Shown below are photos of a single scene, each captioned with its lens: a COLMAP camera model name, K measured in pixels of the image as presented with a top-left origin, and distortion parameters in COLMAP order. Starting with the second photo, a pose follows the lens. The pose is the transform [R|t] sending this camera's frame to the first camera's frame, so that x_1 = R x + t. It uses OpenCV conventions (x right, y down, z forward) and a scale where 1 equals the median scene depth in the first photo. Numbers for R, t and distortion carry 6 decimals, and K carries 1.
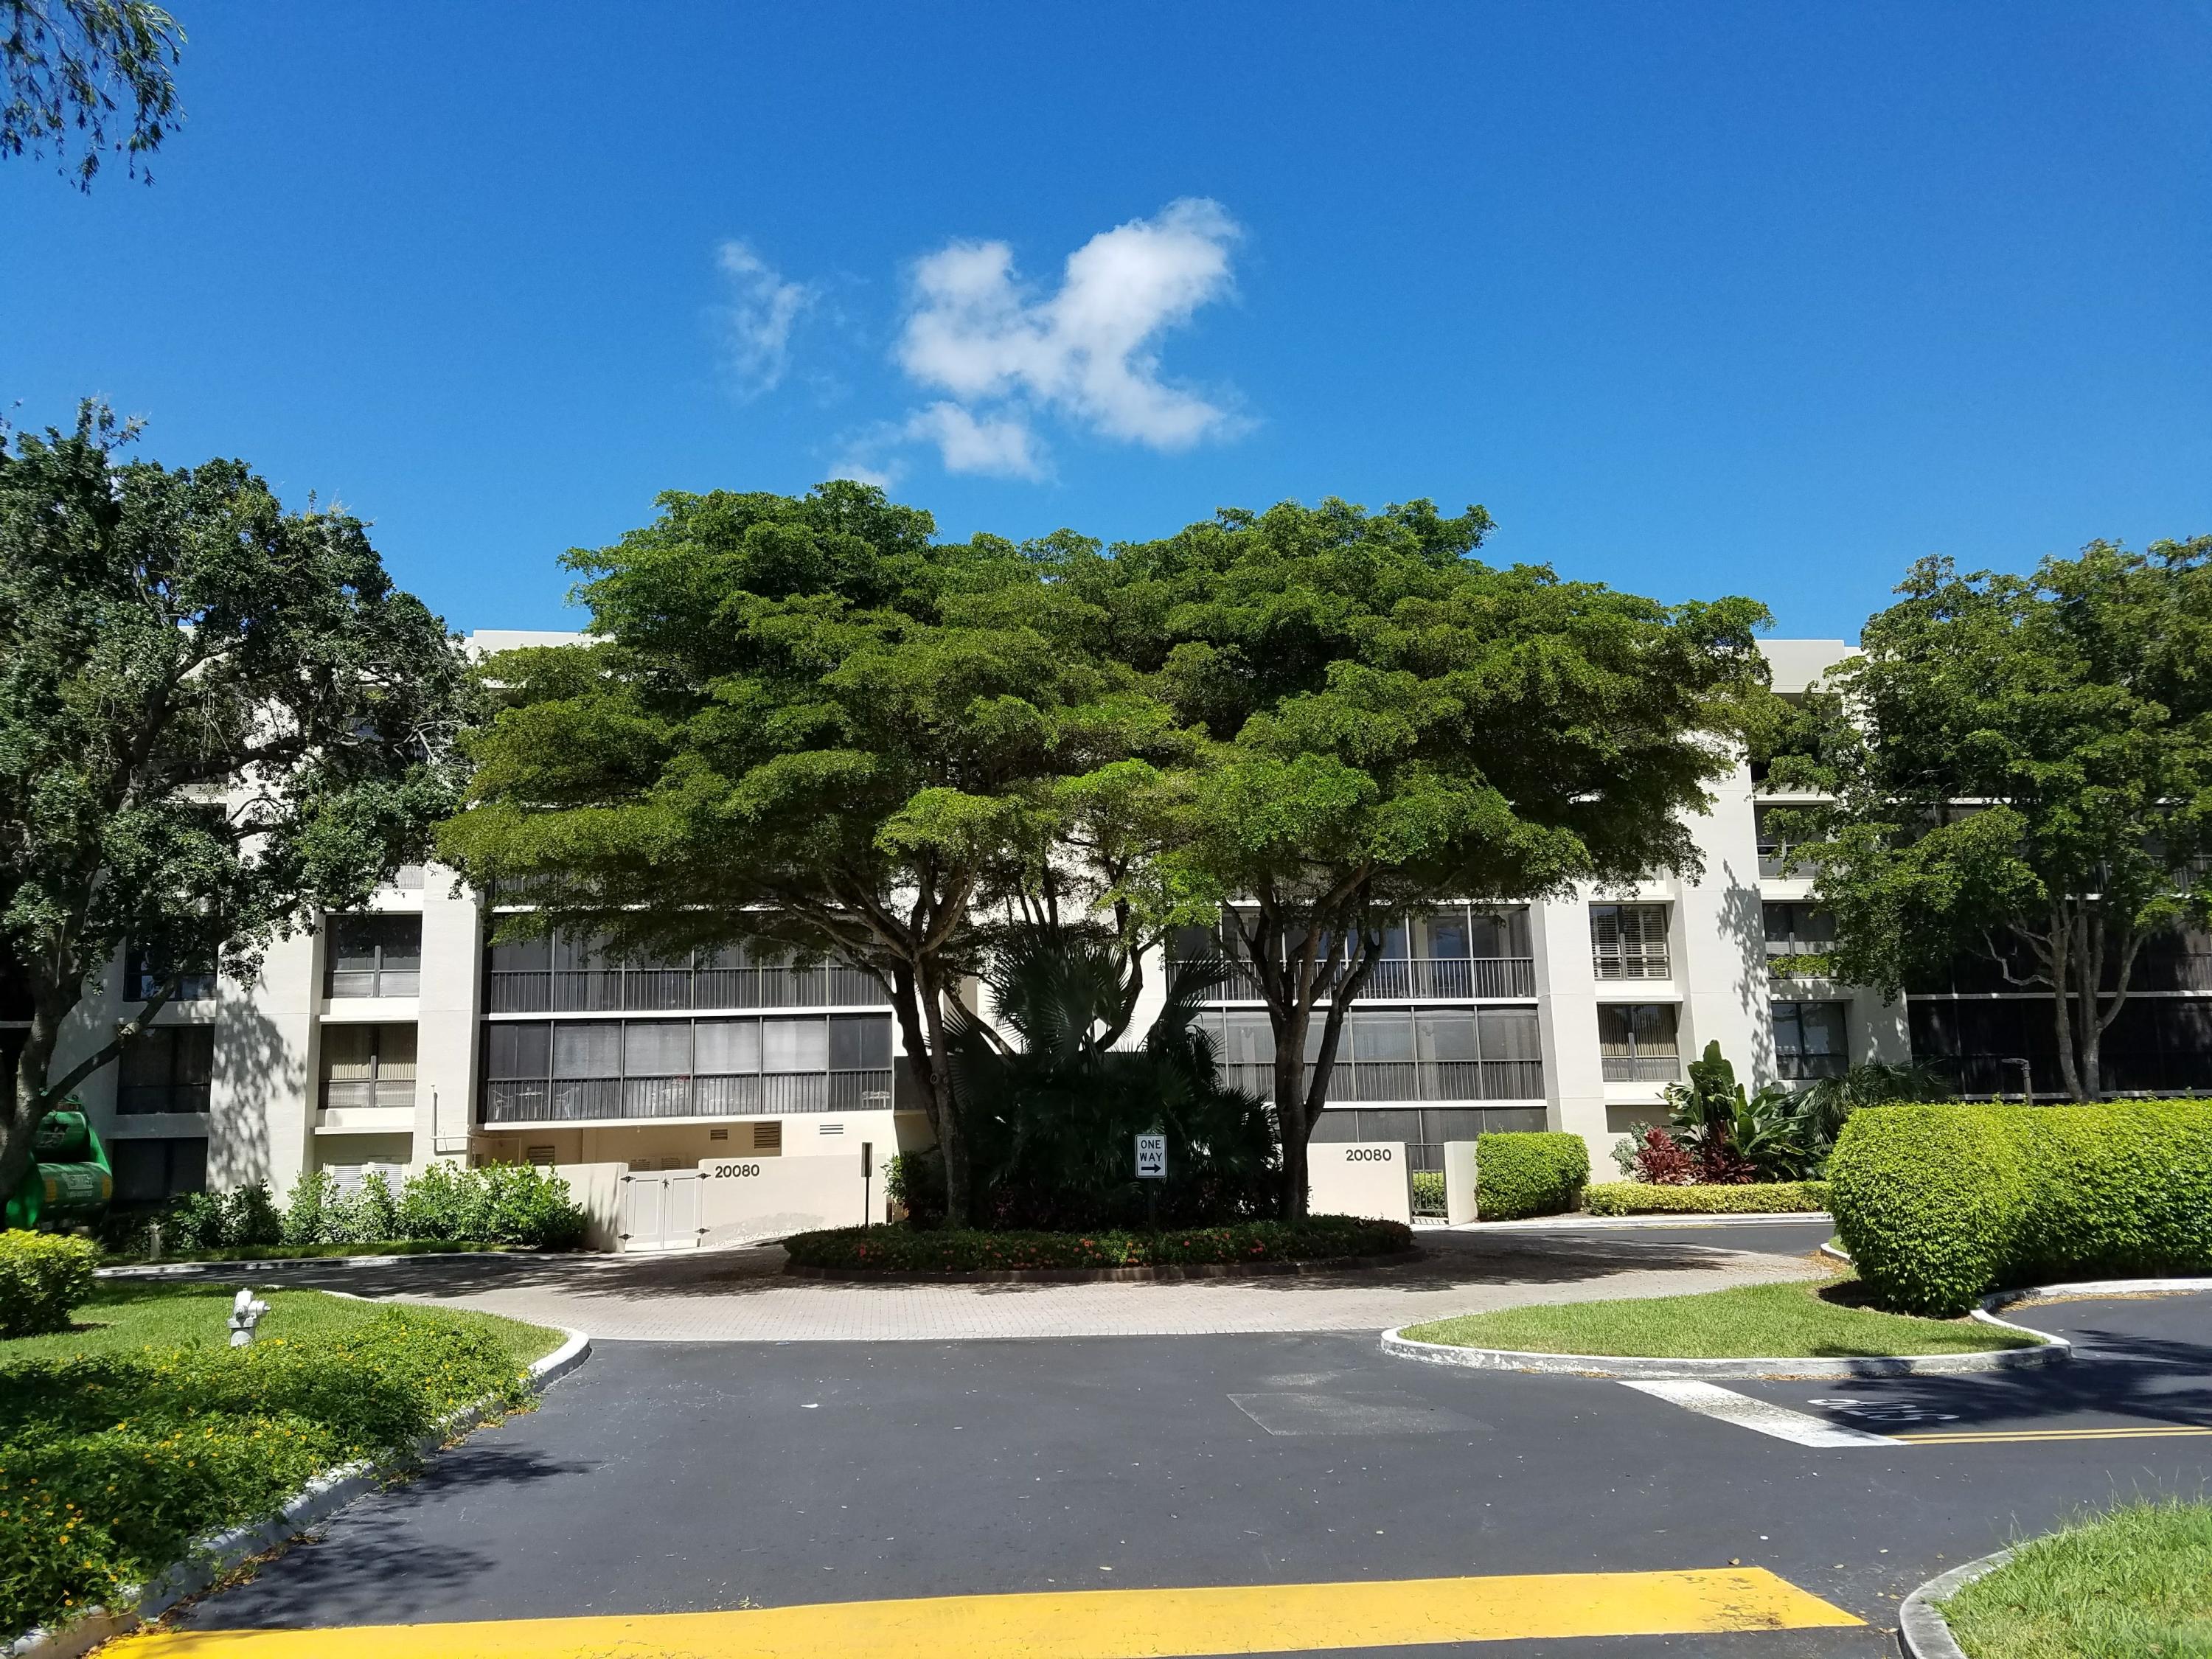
lens RADIAL K [[1704.8, 0, 1054.9], [0, 1704.8, 883.0], [0, 0, 1]] dist [0.199095, -0.354599]
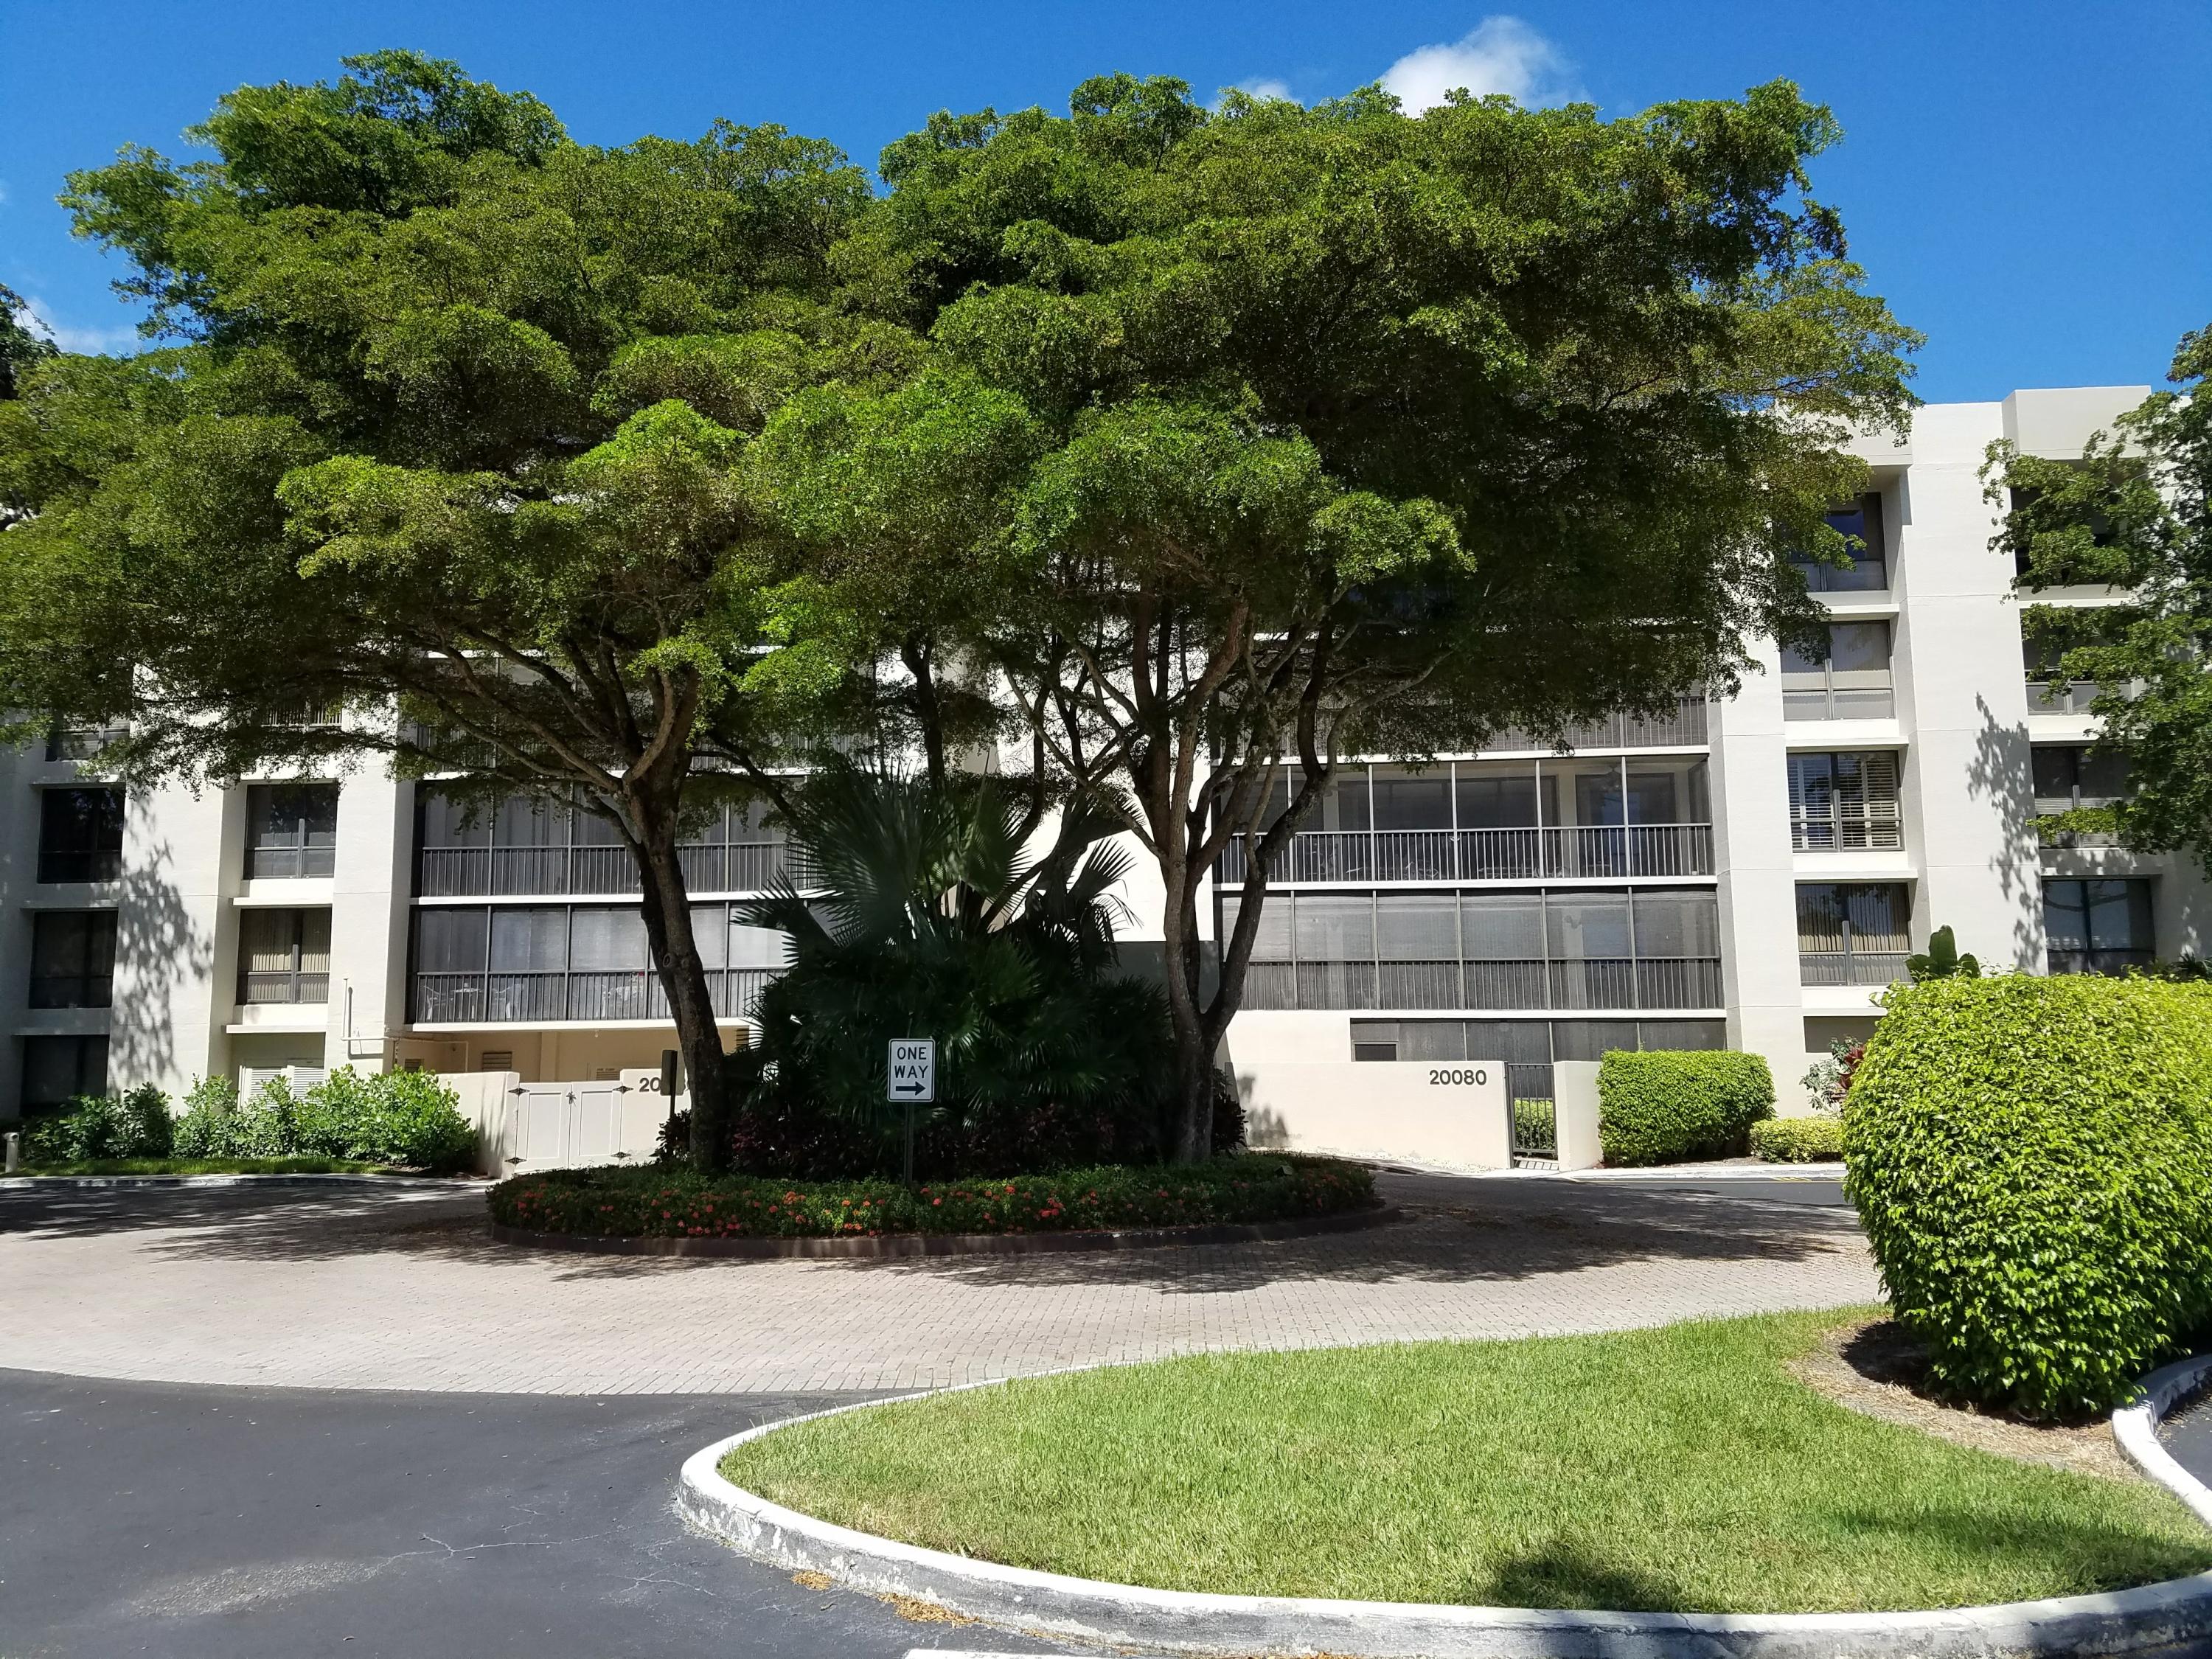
lens RADIAL K [[1682.7, 0, 1077.6], [0, 1682.7, 859.5], [0, 0, 1]] dist [0.145276, -0.225538]
pose [[0.983446, -0.007483, -0.181047, 0.154655], [0.012966, 0.999492, 0.029119, 0.037372], [0.180738, -0.030984, 0.983043, 0.233149]]
